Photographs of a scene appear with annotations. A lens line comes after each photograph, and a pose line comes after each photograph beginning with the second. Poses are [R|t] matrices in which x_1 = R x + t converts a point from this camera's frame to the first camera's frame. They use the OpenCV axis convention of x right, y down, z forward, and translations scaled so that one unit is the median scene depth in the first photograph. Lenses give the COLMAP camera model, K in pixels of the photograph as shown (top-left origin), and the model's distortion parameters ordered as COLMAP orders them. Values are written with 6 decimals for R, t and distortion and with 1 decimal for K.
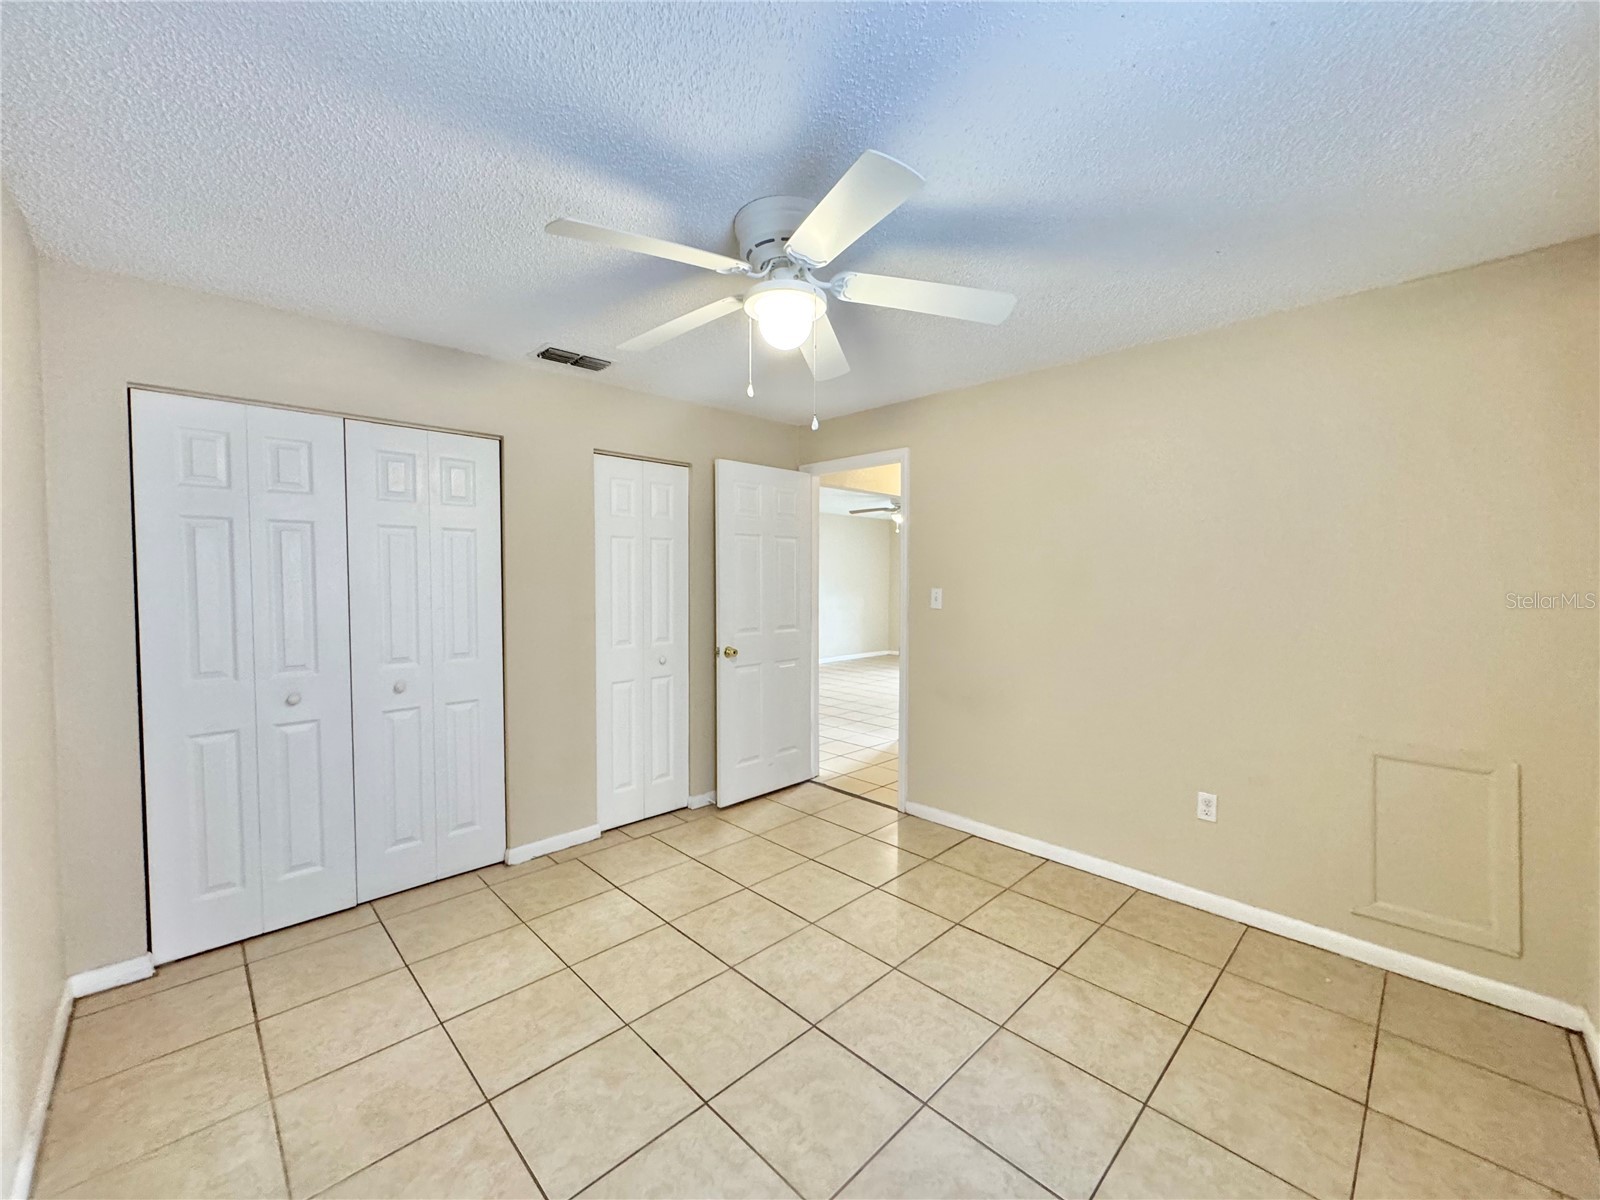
lens RADIAL K [[635.2, 0, 801.7], [0, 635.2, 599.3], [0, 0, 1]] dist [-0.002197, 0.000039]
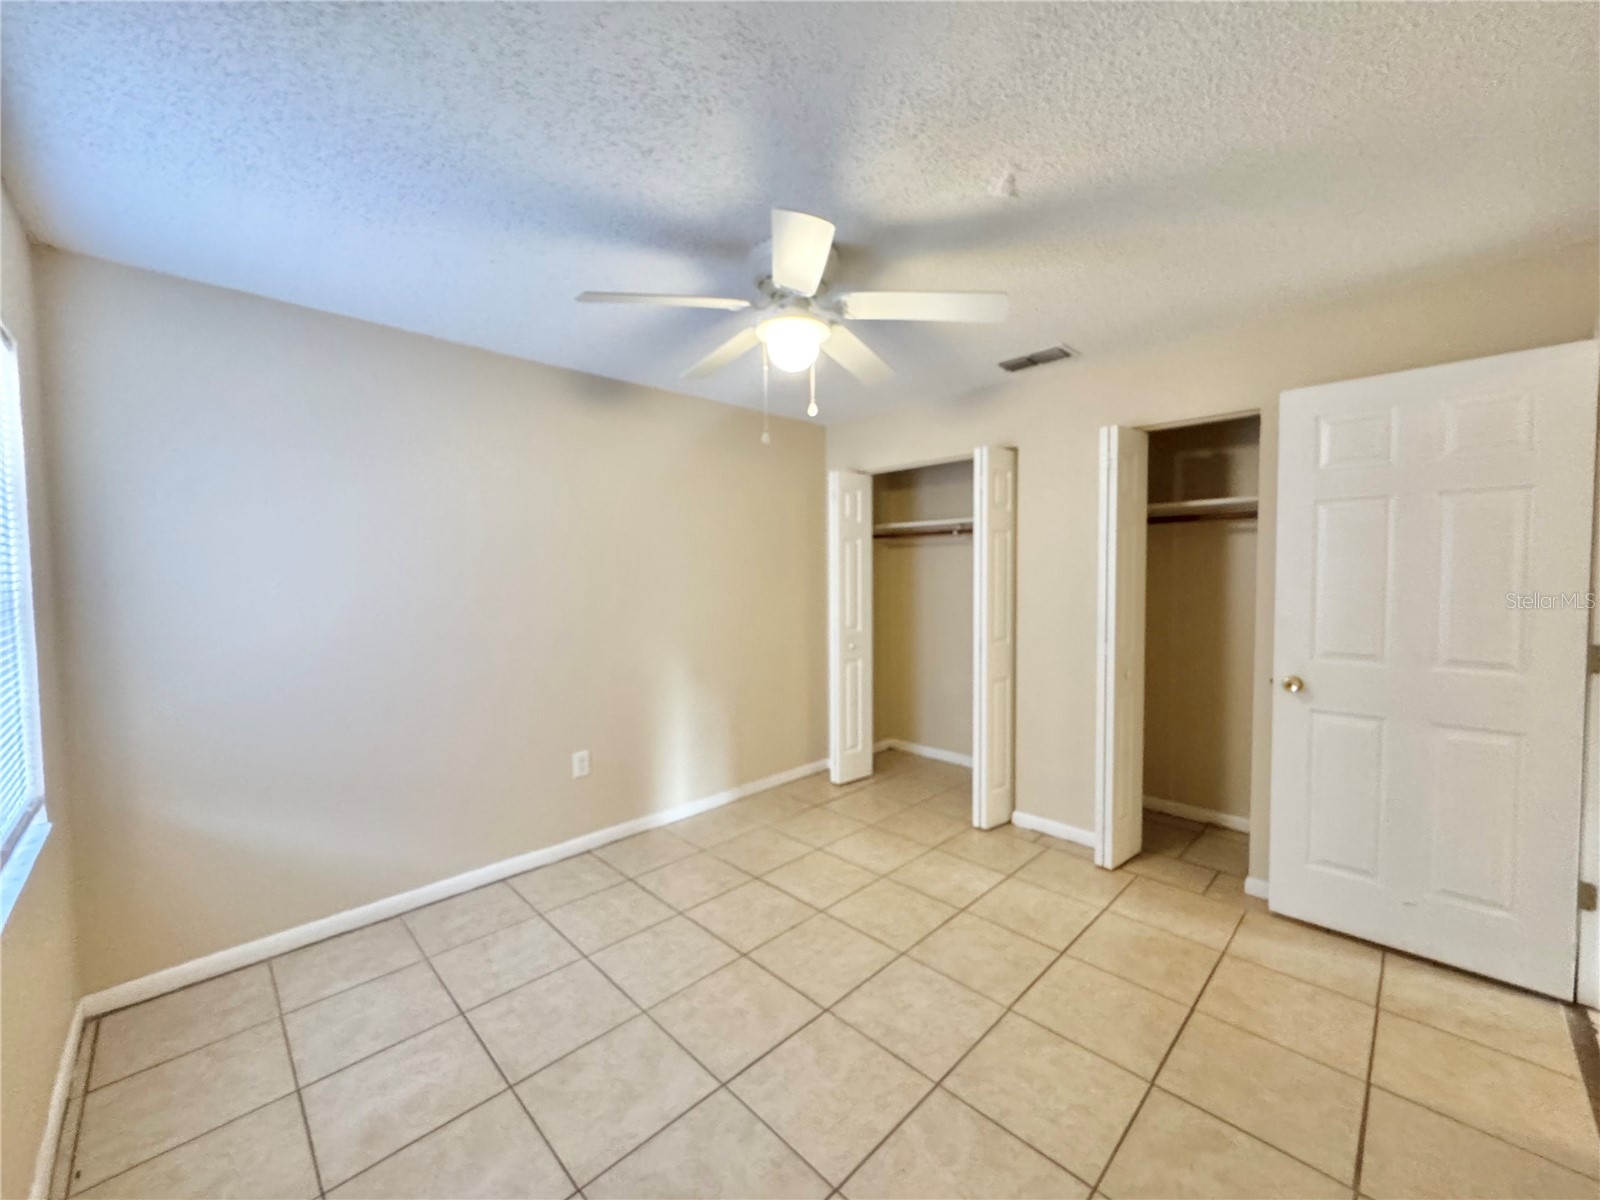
lens RADIAL K [[635.2, 0, 801.7], [0, 635.2, 599.3], [0, 0, 1]] dist [-0.002197, 0.000039]
pose [[0.001433, 0.046625, -0.998911, 0.873274], [-0.031945, 0.998405, 0.046555, -0.028485], [0.999489, 0.031844, 0.002920, 0.811898]]
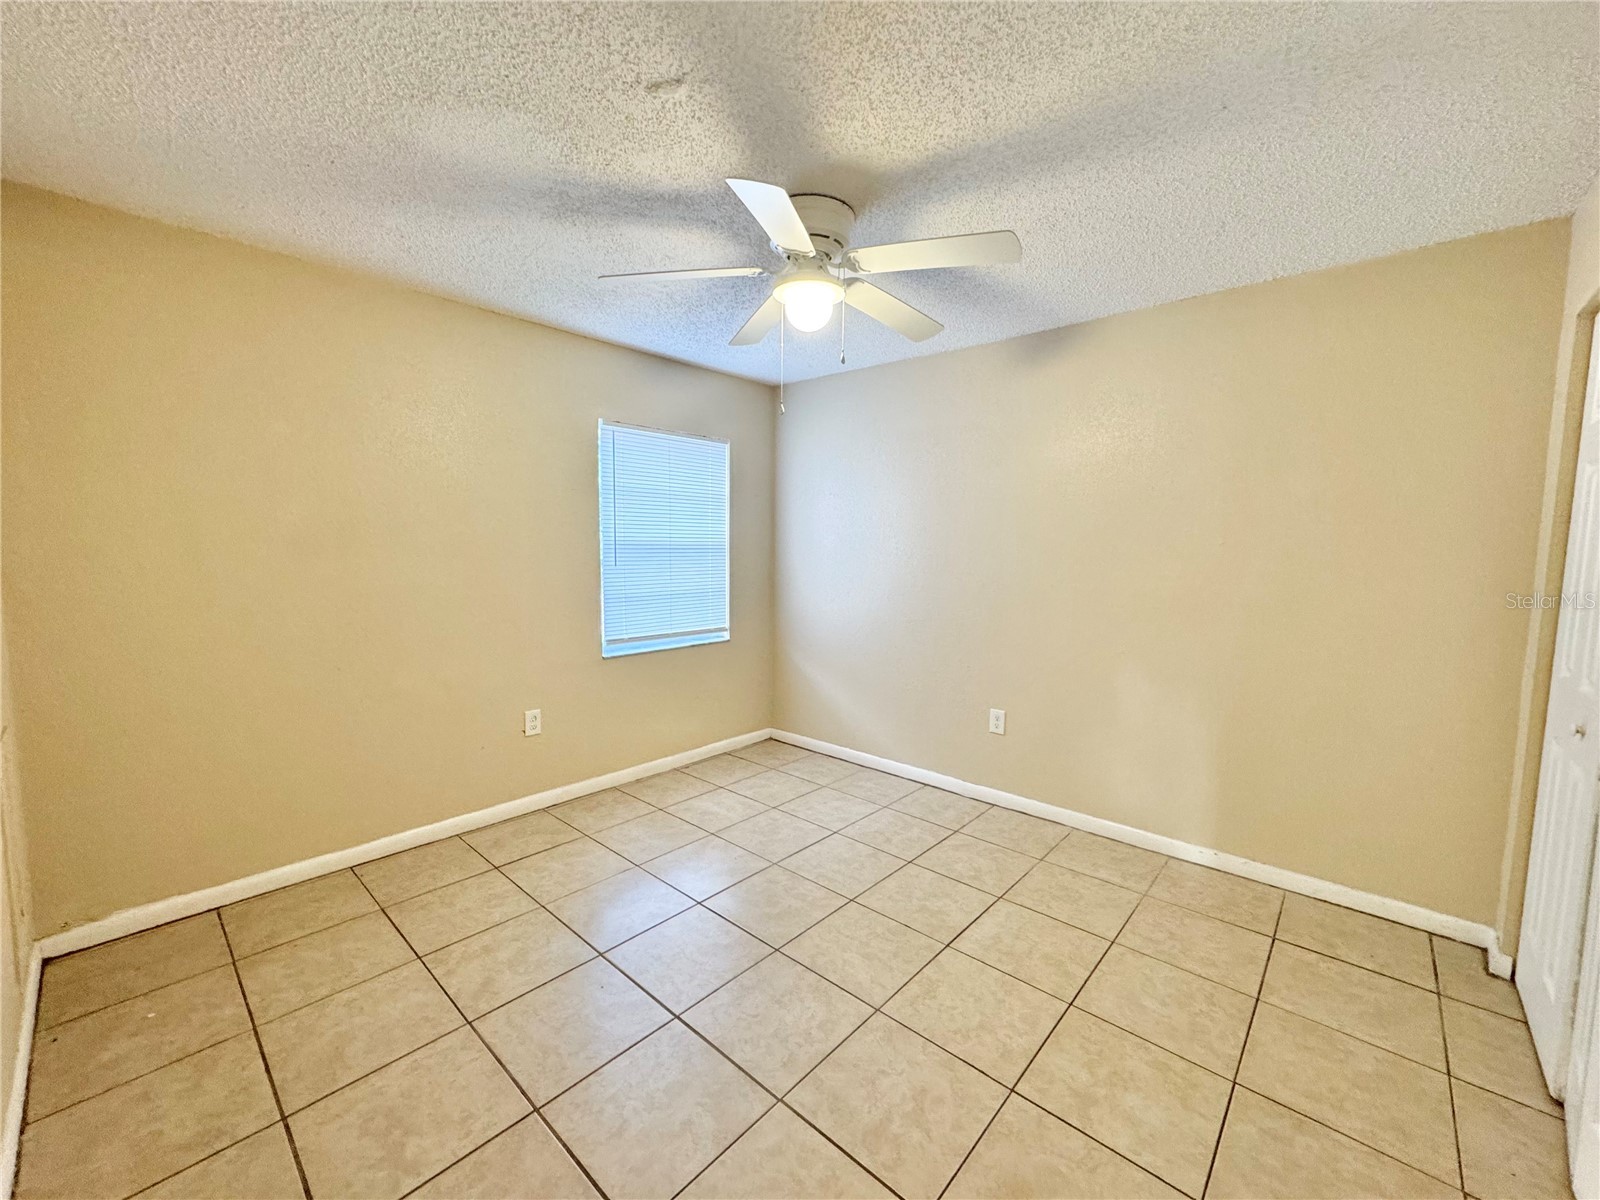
lens RADIAL K [[635.2, 0, 801.7], [0, 635.2, 599.3], [0, 0, 1]] dist [-0.002197, 0.000039]
pose [[-0.998202, -0.006013, -0.059635, 0.039589], [-0.013808, 0.991262, 0.131182, -0.053894], [0.058325, 0.131769, -0.989563, 1.729531]]
